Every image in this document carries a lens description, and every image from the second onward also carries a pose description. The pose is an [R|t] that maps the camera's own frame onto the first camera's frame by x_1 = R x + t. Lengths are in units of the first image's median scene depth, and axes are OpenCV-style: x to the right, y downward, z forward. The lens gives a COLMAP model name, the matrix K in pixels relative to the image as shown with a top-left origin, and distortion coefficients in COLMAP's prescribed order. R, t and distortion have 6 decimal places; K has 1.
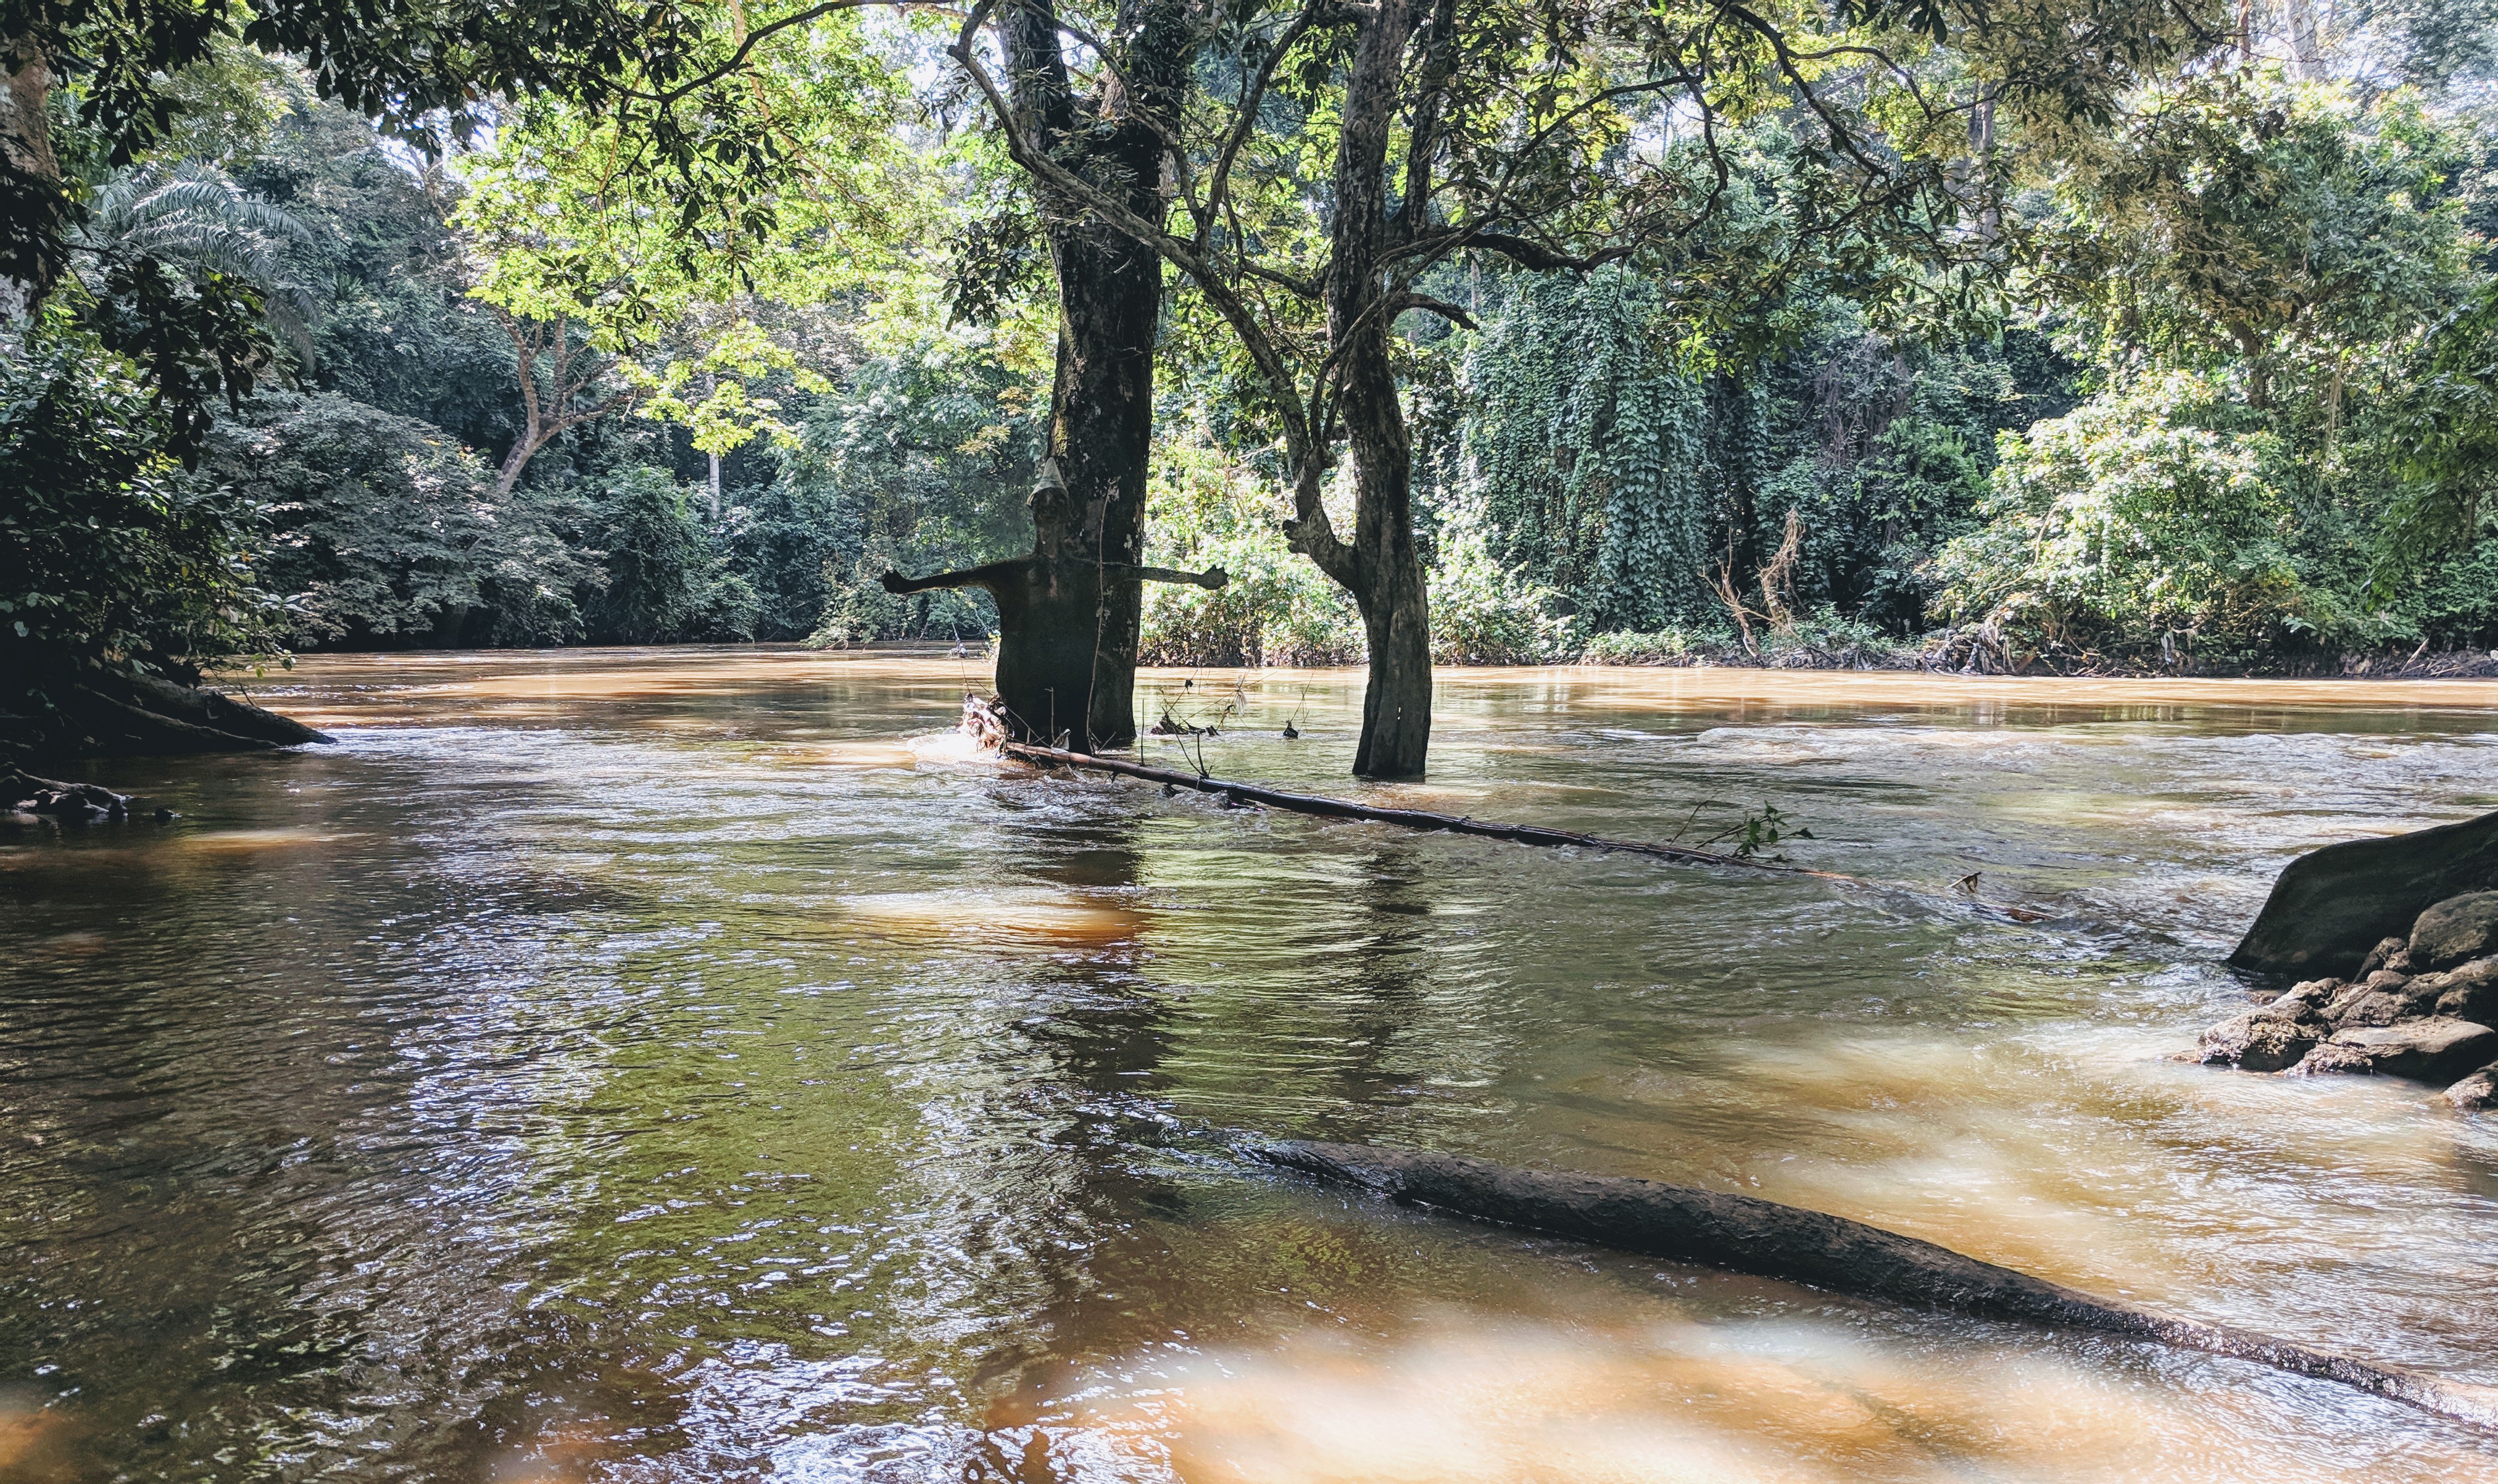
lens RADIAL K [[2122.6, 0, 1280.3], [0, 2122.6, 743.3], [0, 0, 1]] dist [0.002484, 0.018711]
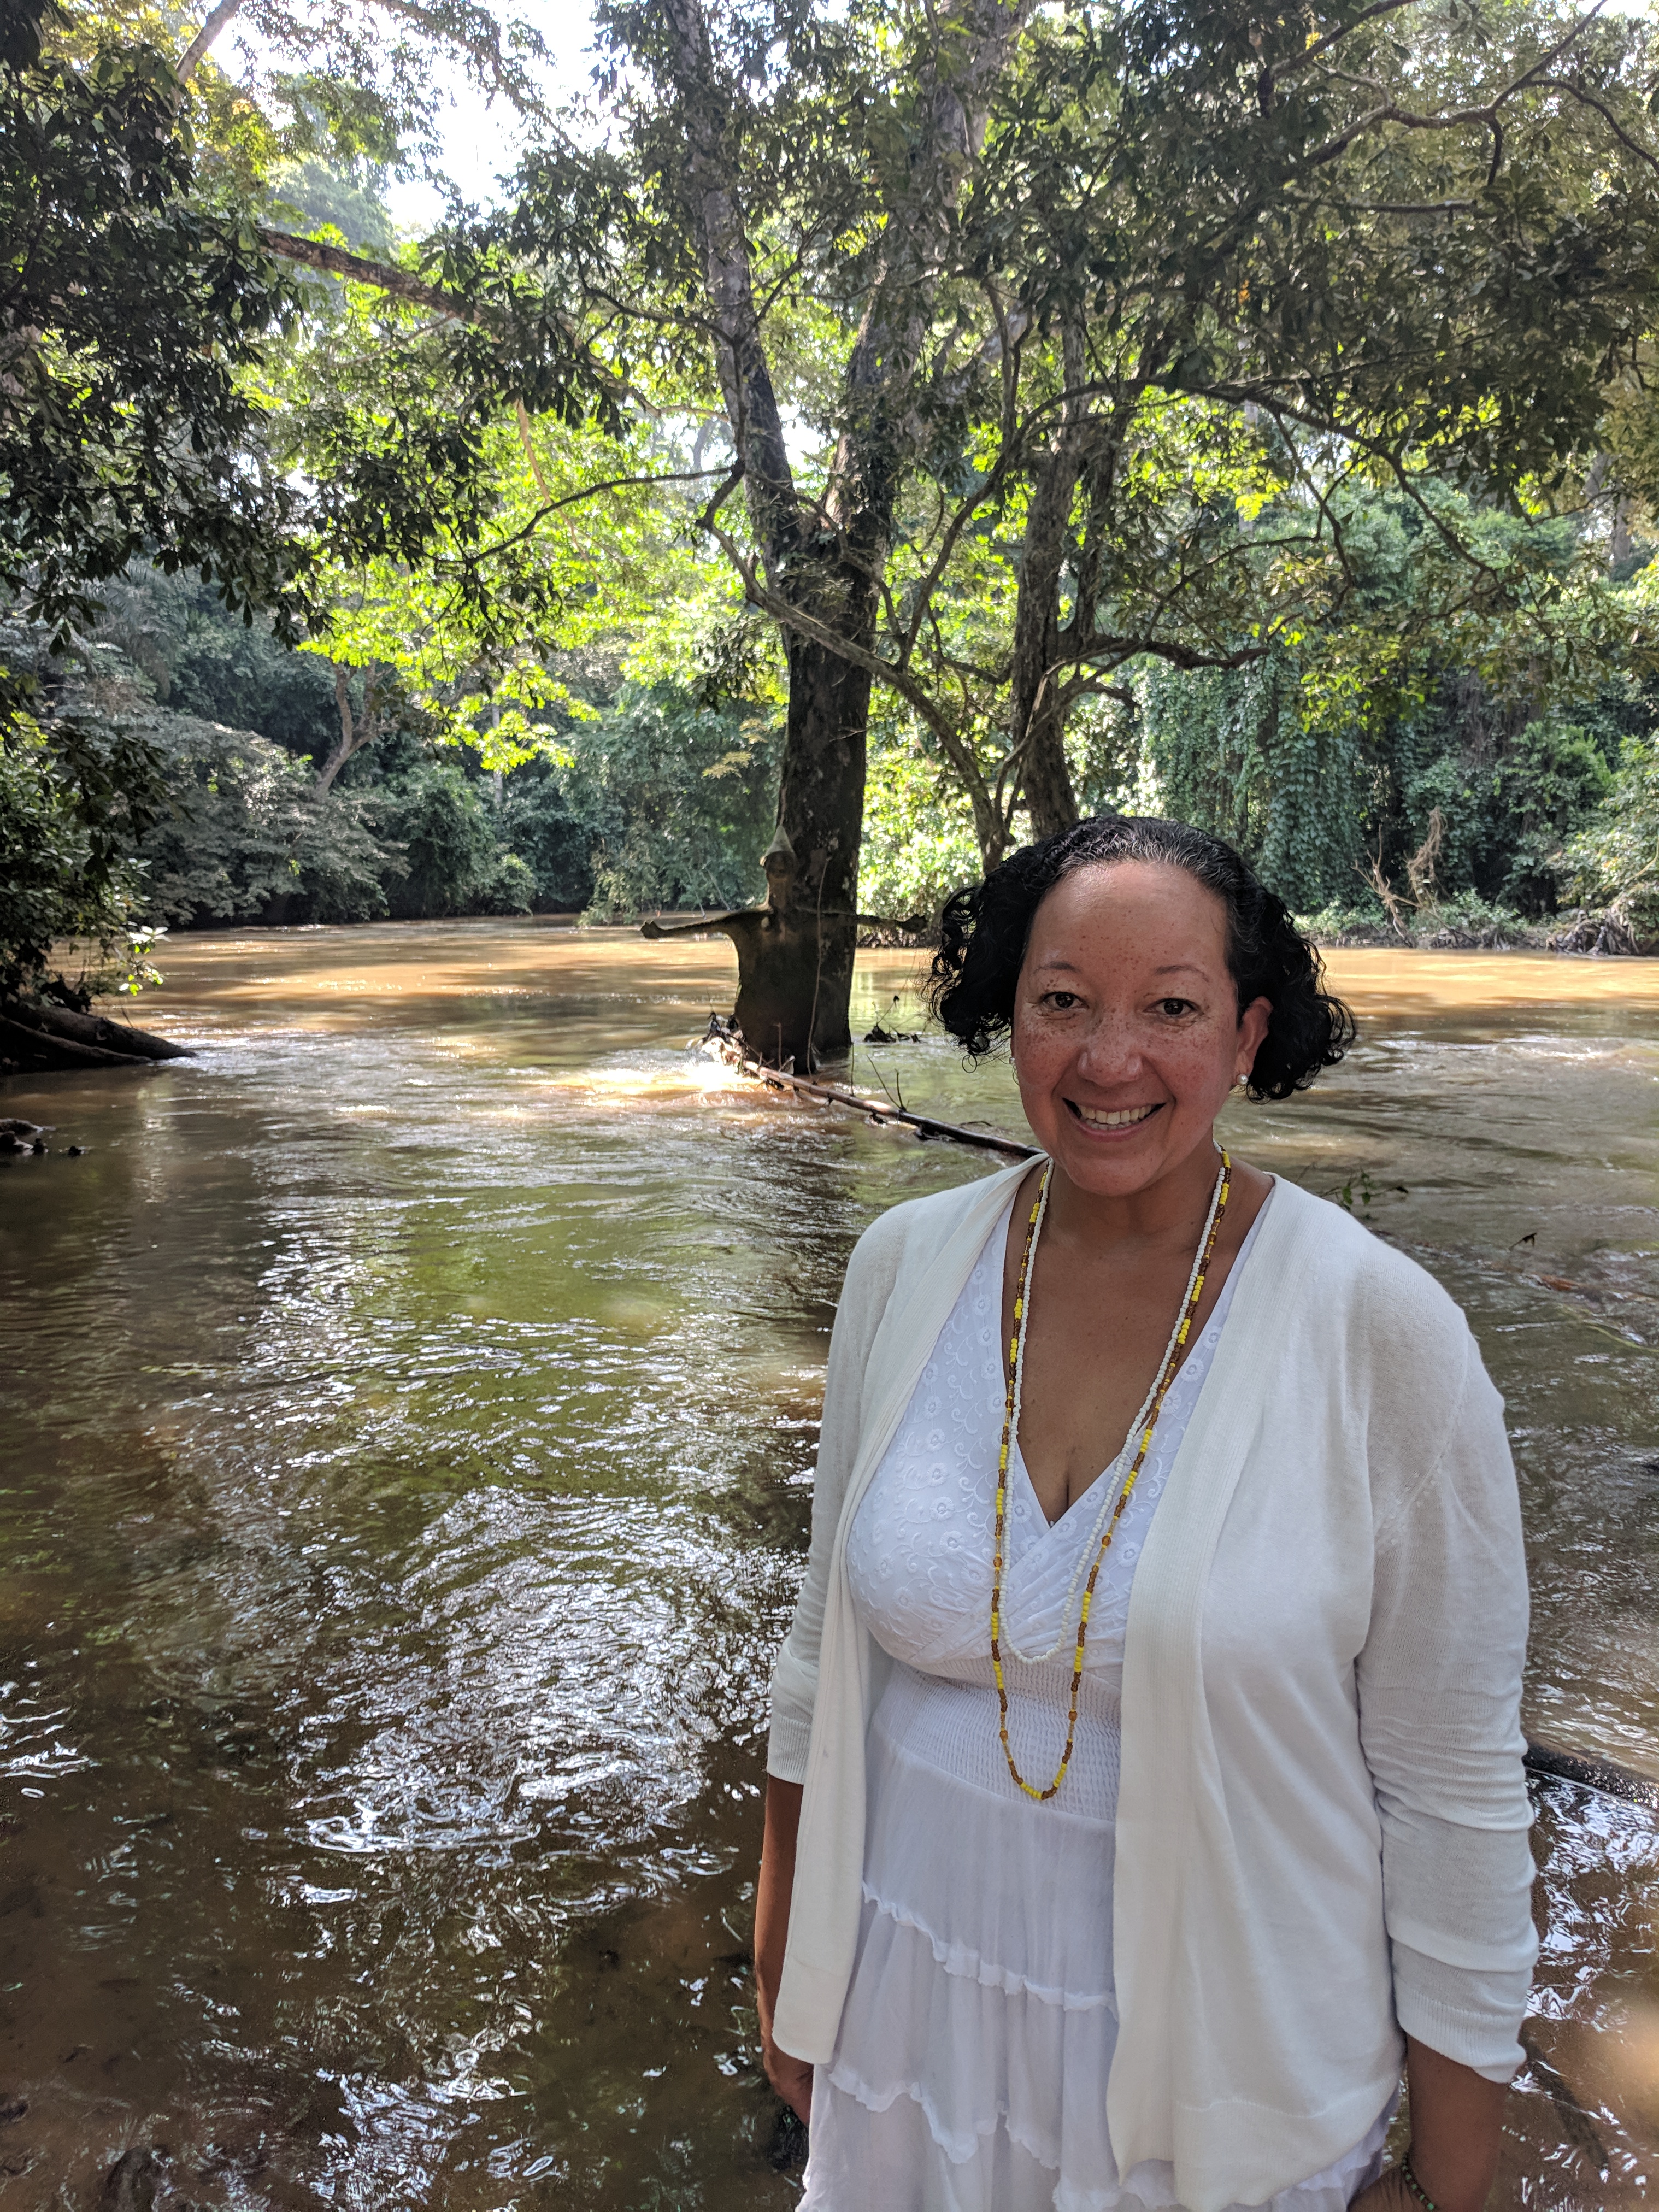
lens RADIAL K [[1678.8, 0, 829.5], [0, 1678.8, 1106.0], [0, 0, 1]] dist [-0.000898, -0.003087]
pose [[0.997300, -0.000469, -0.073437, -0.015746], [-0.001677, 0.999573, -0.029159, 0.076466], [0.073419, 0.029203, 0.996873, 0.091082]]
